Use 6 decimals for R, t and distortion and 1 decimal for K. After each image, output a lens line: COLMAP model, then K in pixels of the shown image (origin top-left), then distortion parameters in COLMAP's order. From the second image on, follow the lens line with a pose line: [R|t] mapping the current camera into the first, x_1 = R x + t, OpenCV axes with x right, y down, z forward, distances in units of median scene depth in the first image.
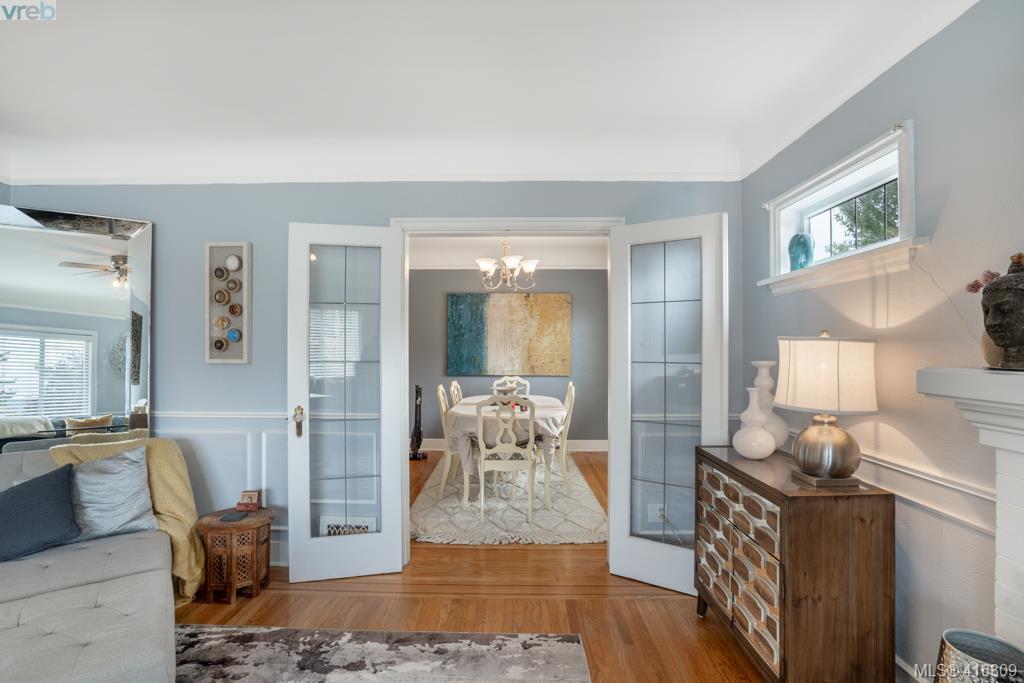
lens RADIAL K [[475.5, 0, 517.2], [0, 475.5, 342.6], [0, 0, 1]] dist [-0.061140, 0.021928]
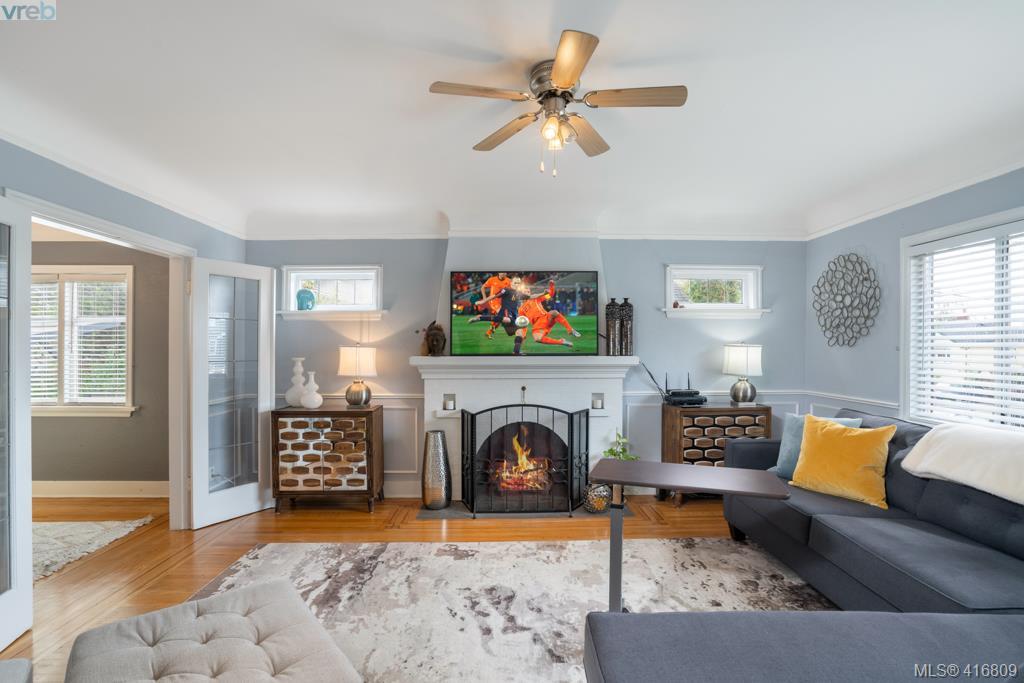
lens RADIAL K [[478.3, 0, 515.9], [0, 478.3, 344.7], [0, 0, 1]] dist [-0.067124, 0.025388]
pose [[-0.038437, 0.004235, 0.999252, -0.931051], [-0.009217, 0.999947, -0.004592, -0.008007], [-0.999219, -0.009386, -0.038396, 0.160261]]
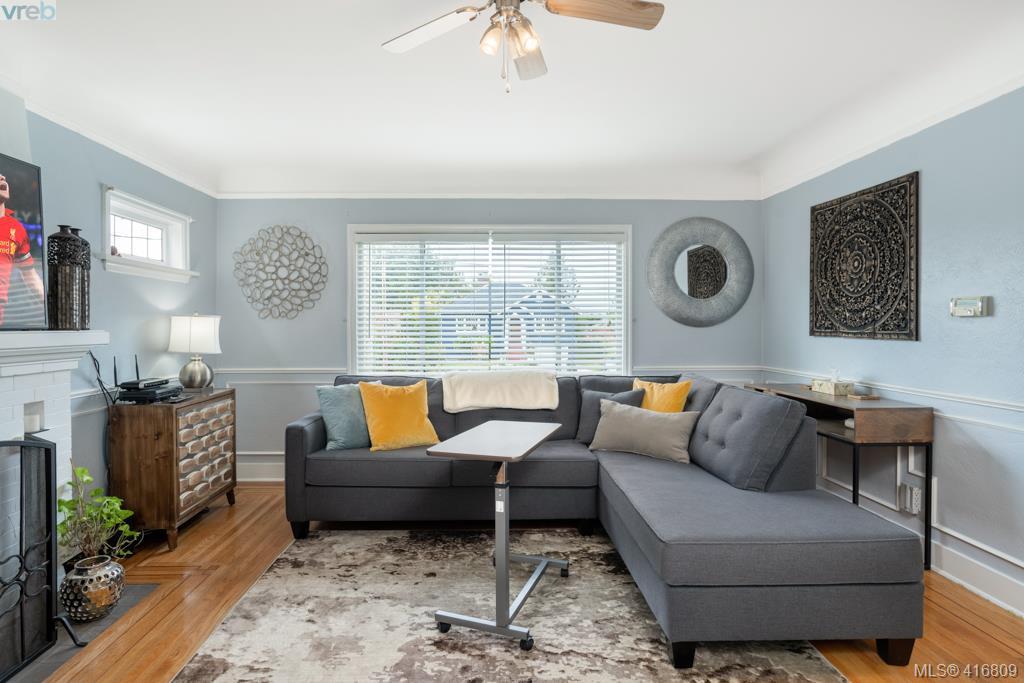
lens RADIAL K [[536.5, 0, 493.4], [0, 536.5, 334.5], [0, 0, 1]] dist [-0.063433, 0.034735]
pose [[-0.999587, 0.003742, -0.028486, -0.260355], [0.003535, 0.999967, 0.007309, 0.016356], [0.028512, 0.007205, -0.999567, 0.651027]]
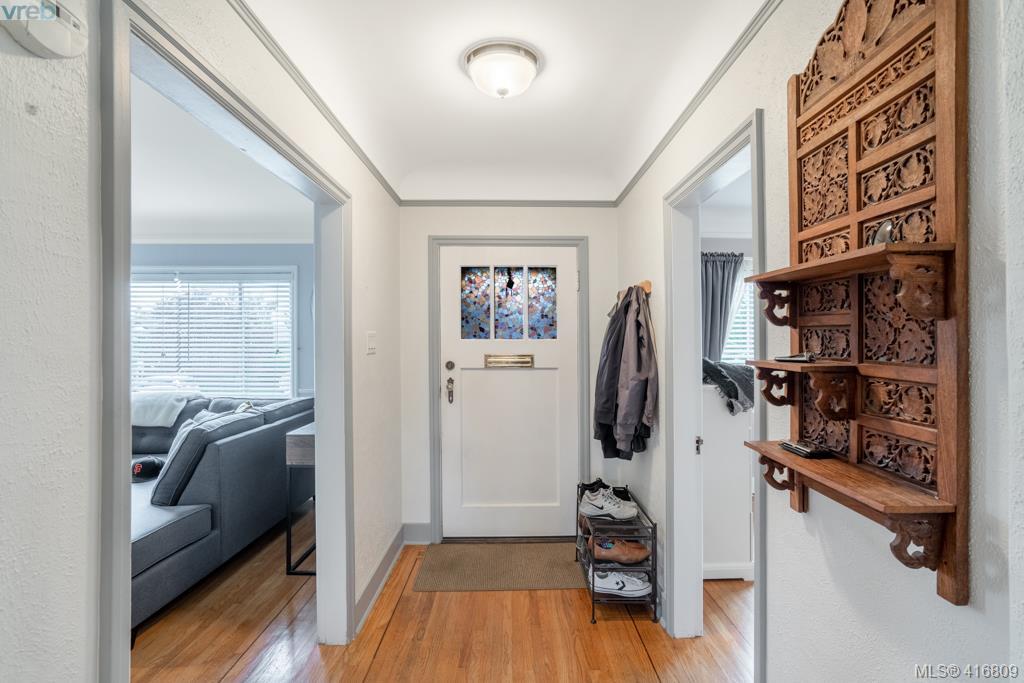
lens RADIAL K [[478.3, 0, 515.9], [0, 478.3, 344.7], [0, 0, 1]] dist [-0.067124, 0.025388]
pose [[-0.999825, -0.002715, -0.018524, -1.303090], [-0.002127, 0.999495, -0.031706, 0.021952], [0.018601, -0.031661, -0.999326, 0.680909]]
